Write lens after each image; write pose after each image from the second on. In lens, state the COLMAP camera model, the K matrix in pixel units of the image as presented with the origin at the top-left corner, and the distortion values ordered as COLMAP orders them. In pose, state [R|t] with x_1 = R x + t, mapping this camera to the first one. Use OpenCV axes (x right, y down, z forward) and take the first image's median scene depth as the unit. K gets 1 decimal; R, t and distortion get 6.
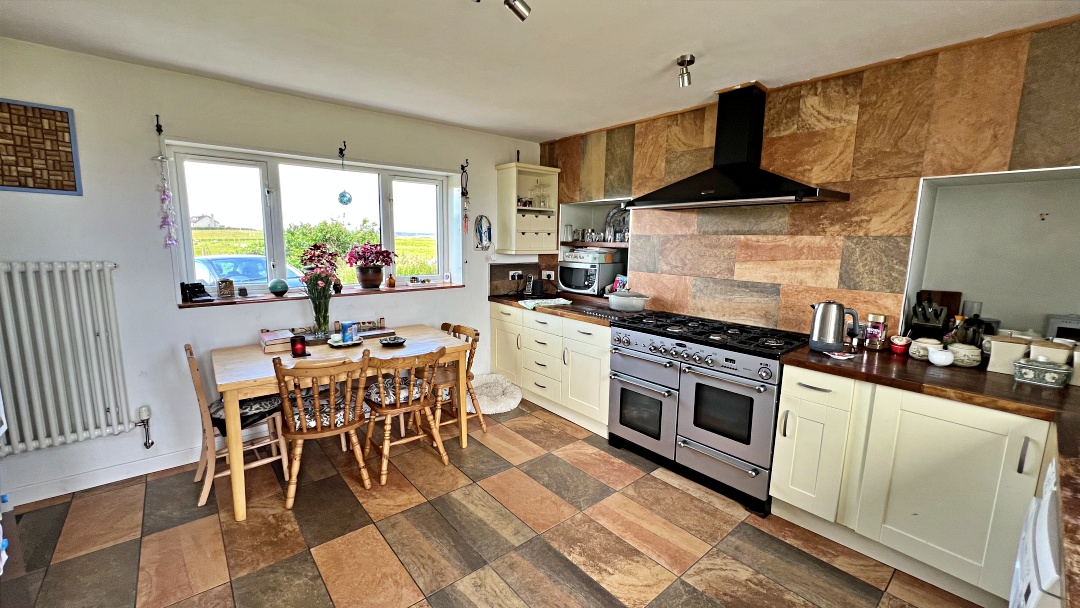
lens RADIAL K [[431.7, 0, 539.2], [0, 431.7, 303.0], [0, 0, 1]] dist [-0.002387, 0.001057]
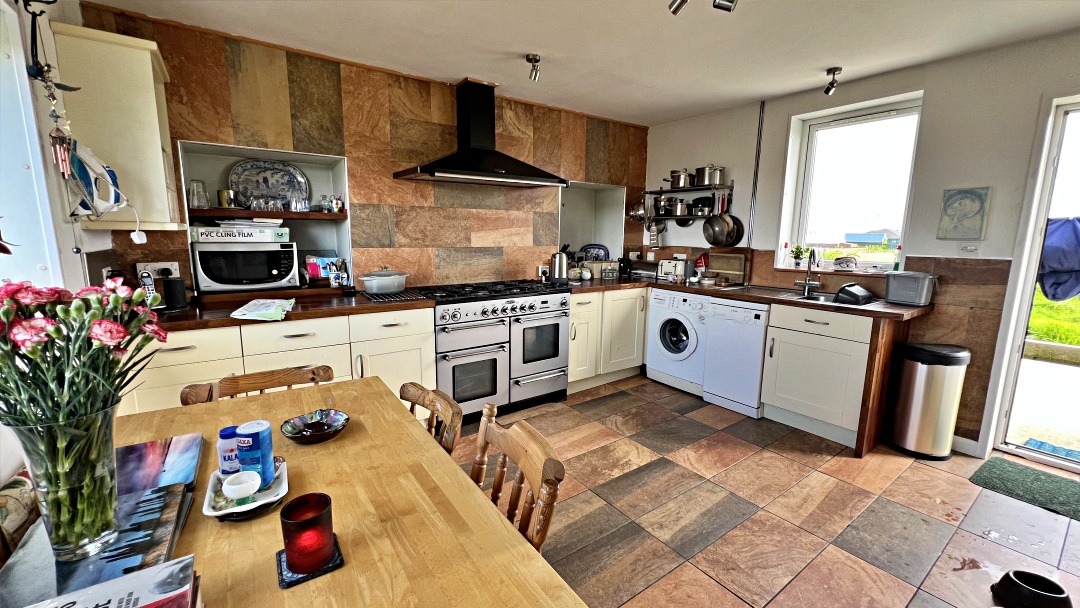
lens RADIAL K [[431.7, 0, 539.4], [0, 431.7, 303.2], [0, 0, 1]] dist [-0.002387, 0.001057]
pose [[0.083093, -0.176932, 0.980709, -0.785376], [0.137128, 0.976781, 0.164604, -0.078747], [-0.987062, 0.120805, 0.105426, 0.777198]]
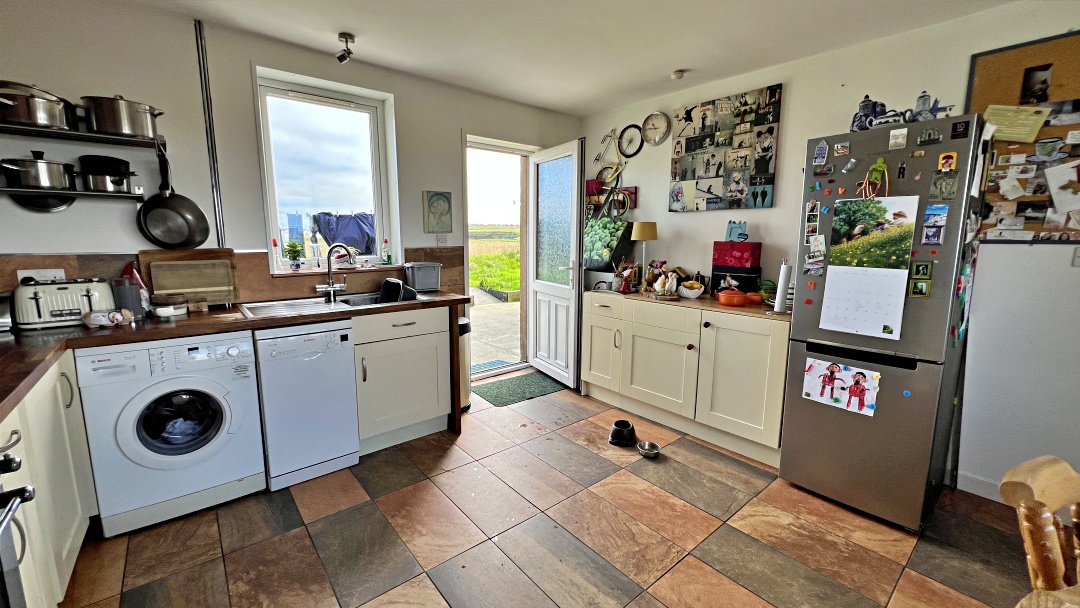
lens RADIAL K [[431.7, 0, 541.0], [0, 431.7, 301.6], [0, 0, 1]] dist [-0.002387, 0.001057]
pose [[-0.999656, -0.025615, 0.005555, -0.016953], [-0.022745, 0.953104, 0.301788, -0.115821], [-0.013025, 0.301558, -0.953359, 1.132226]]
